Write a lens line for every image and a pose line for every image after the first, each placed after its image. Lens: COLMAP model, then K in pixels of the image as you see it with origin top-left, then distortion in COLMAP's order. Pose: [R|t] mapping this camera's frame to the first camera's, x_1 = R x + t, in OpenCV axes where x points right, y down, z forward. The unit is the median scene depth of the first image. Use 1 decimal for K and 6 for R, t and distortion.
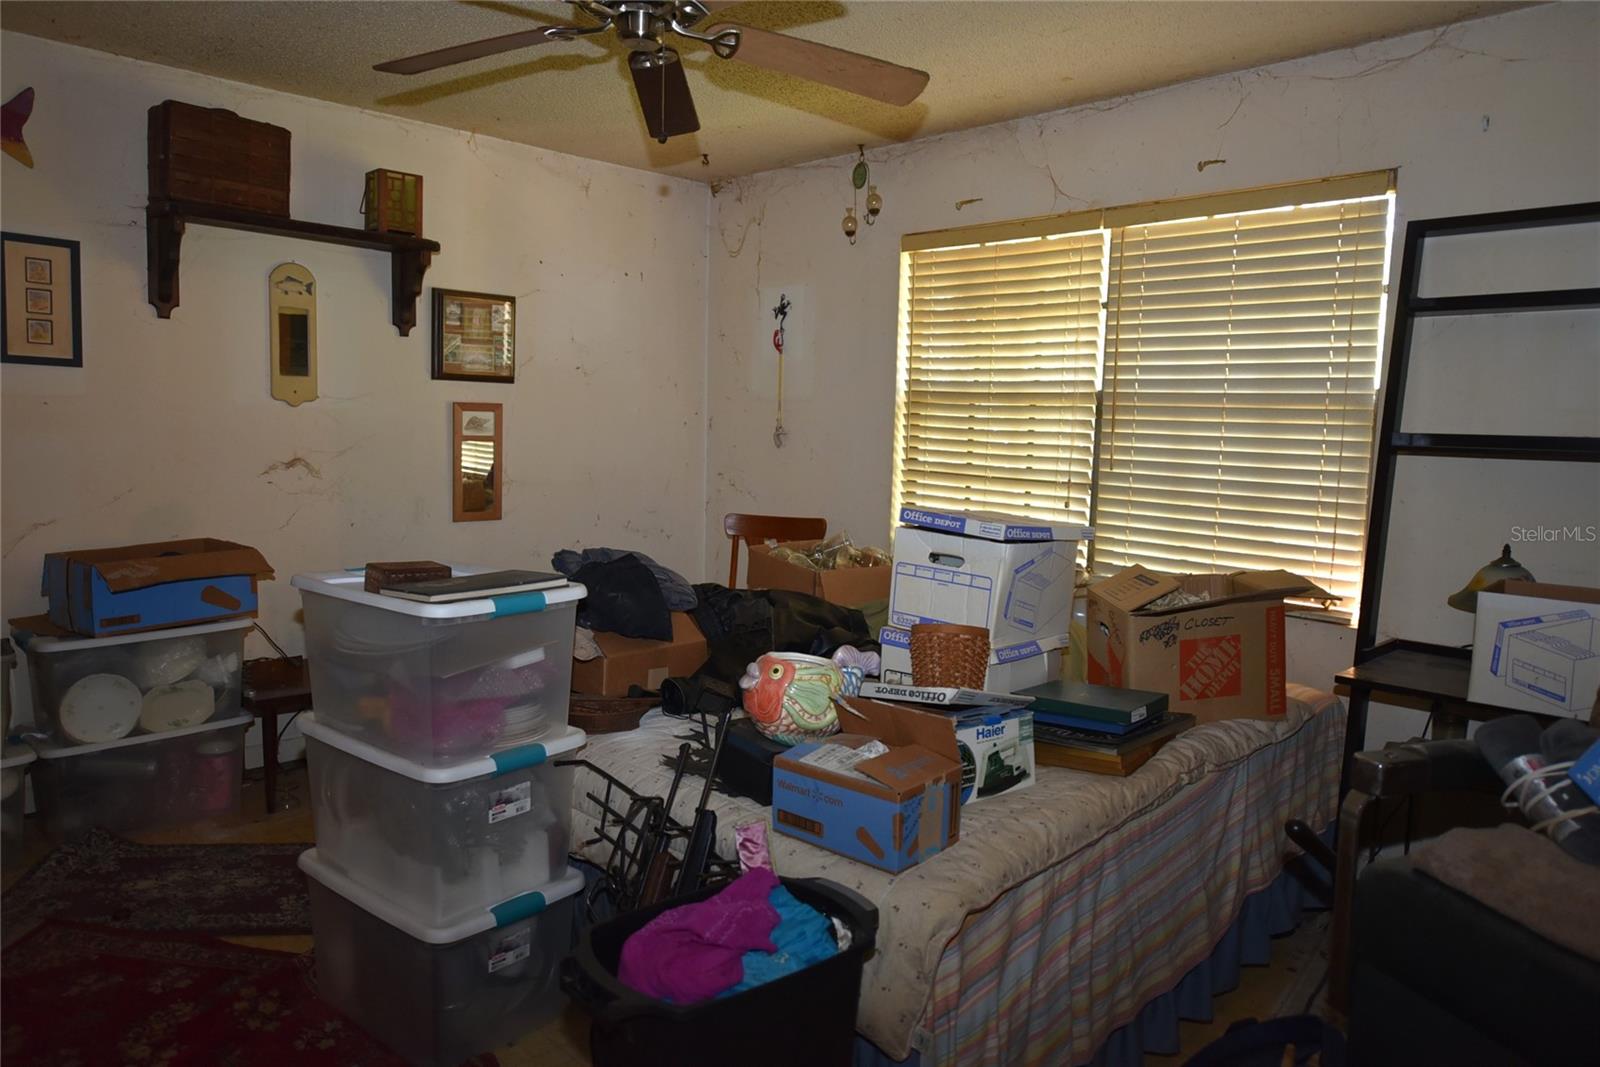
lens RADIAL K [[1067.2, 0, 797.9], [0, 1067.2, 533.5], [0, 0, 1]] dist [0.000440, -0.000676]
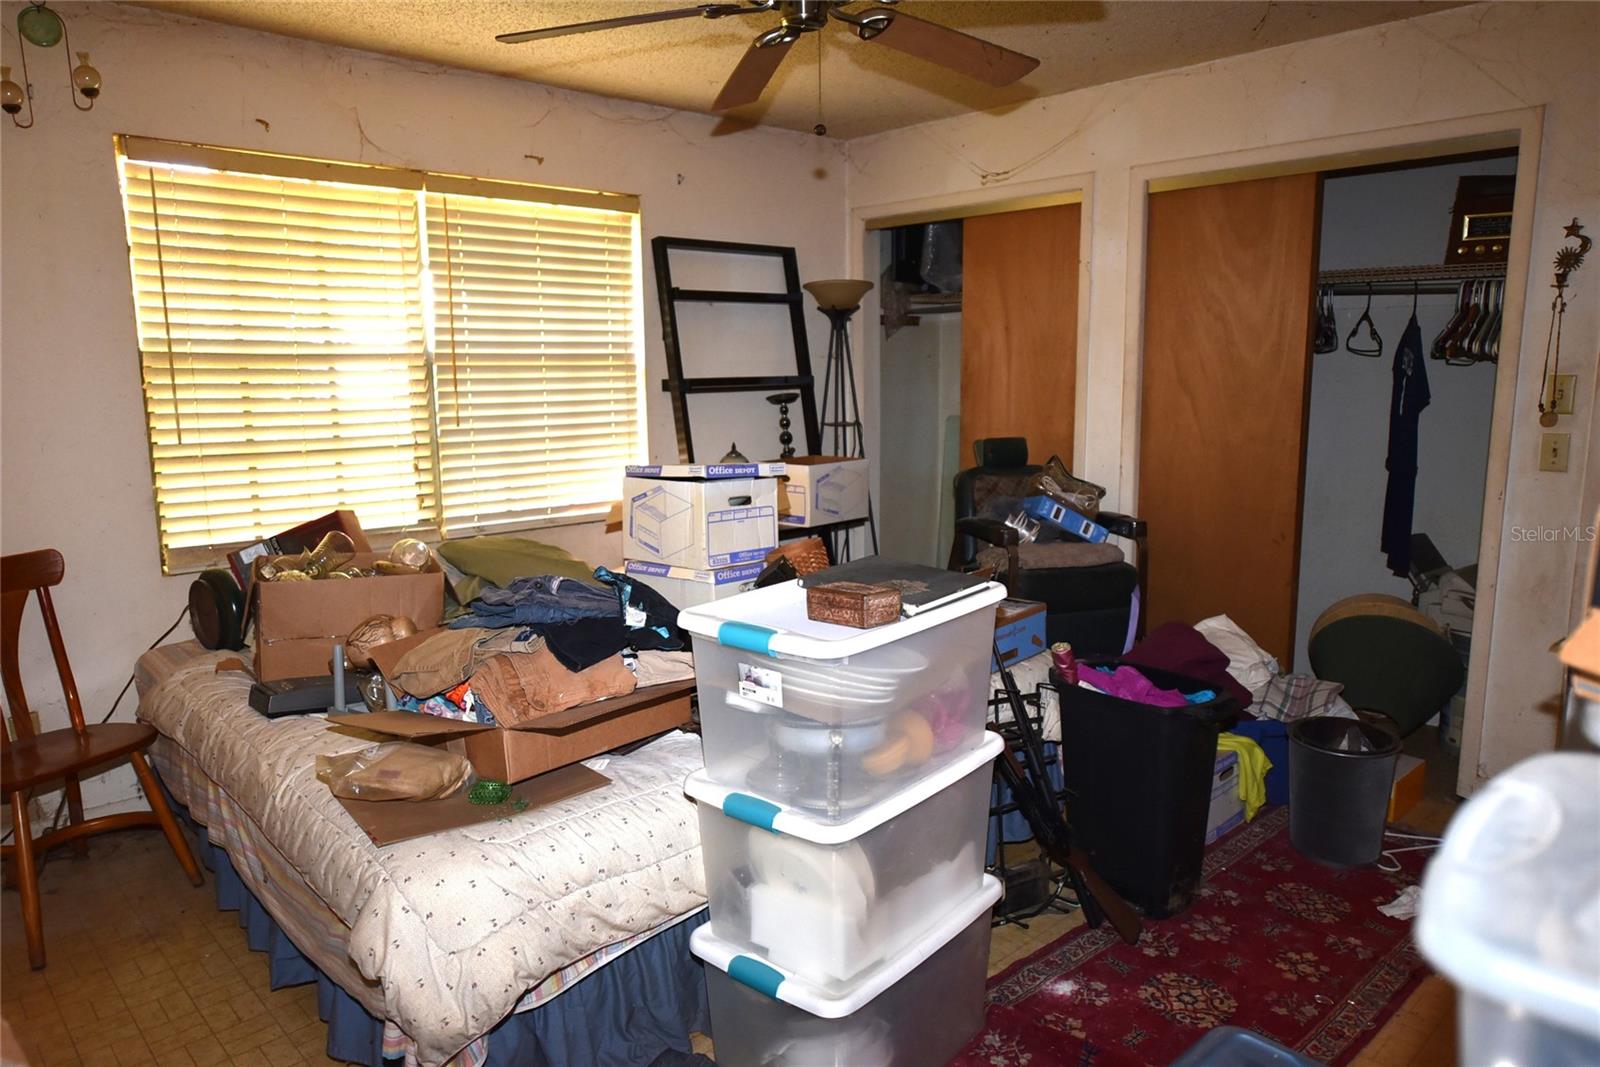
lens RADIAL K [[1067.2, 0, 799.0], [0, 1067.2, 532.0], [0, 0, 1]] dist [0.000440, -0.000676]
pose [[0.015216, -0.186670, 0.982305, -0.832979], [0.113033, 0.976442, 0.183805, -0.123001], [-0.993475, 0.108236, 0.035957, 0.689596]]
